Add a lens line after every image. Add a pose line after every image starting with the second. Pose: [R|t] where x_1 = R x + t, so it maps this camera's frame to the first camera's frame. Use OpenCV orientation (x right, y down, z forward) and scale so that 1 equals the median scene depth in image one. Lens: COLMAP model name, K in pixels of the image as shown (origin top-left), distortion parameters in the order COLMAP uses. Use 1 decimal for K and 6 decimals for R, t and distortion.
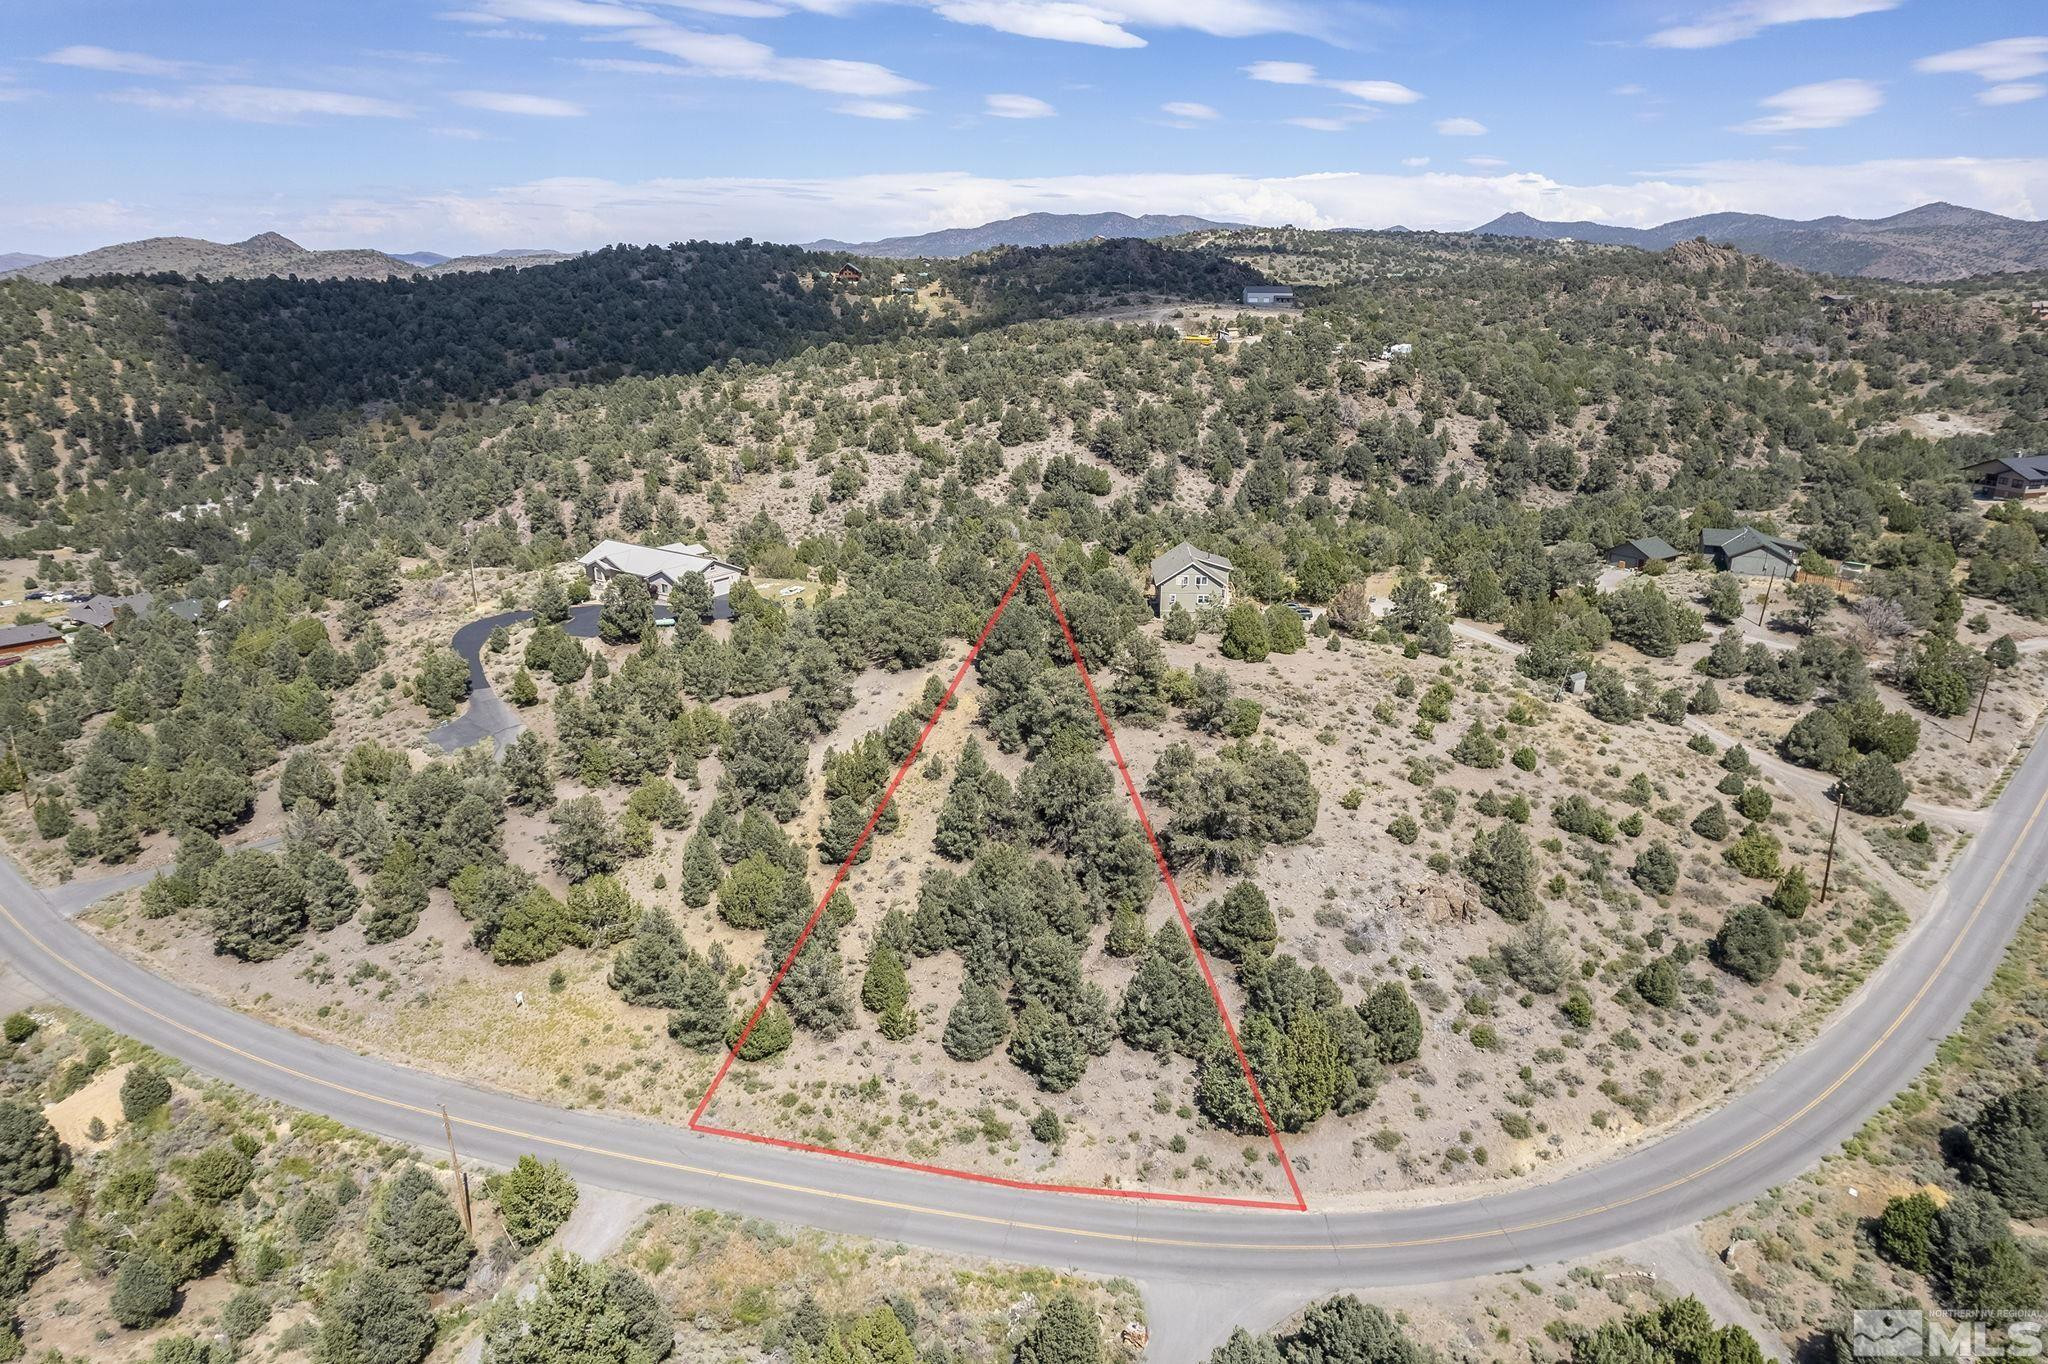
lens RADIAL K [[1329.3, 0, 1037.9], [0, 1329.3, 687.8], [0, 0, 1]] dist [-0.078219, 0.087897]
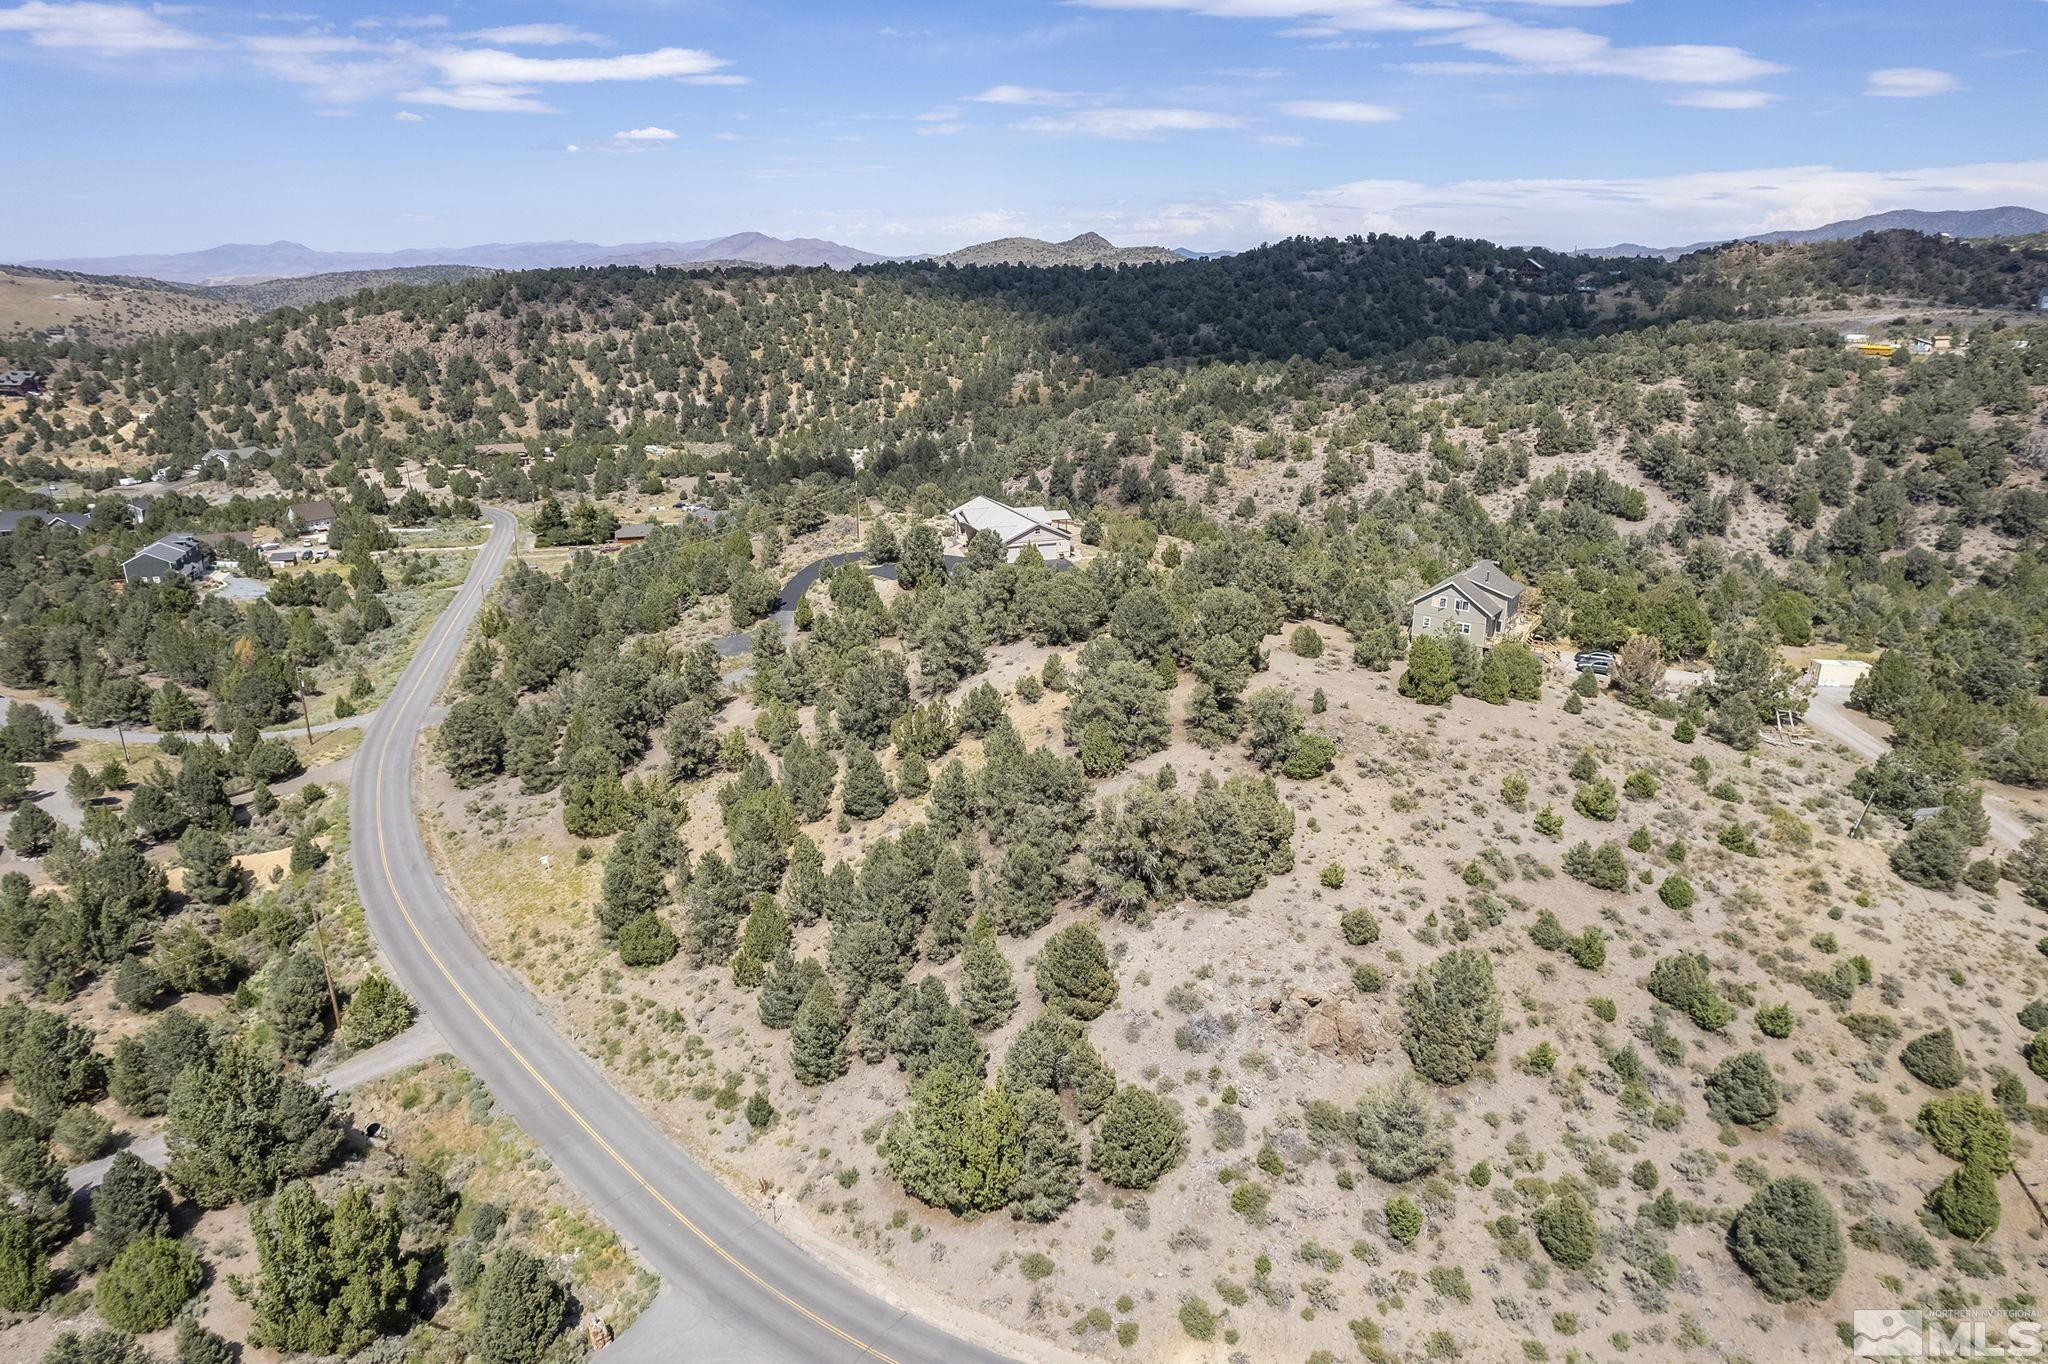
lens RADIAL K [[1329.3, 0, 1037.9], [0, 1329.3, 687.8], [0, 0, 1]] dist [-0.078219, 0.087897]
pose [[0.836787, 0.169680, -0.520573, 0.180707], [-0.171399, 0.984161, 0.045273, -0.011750], [0.520009, 0.051342, 0.852616, 0.086077]]
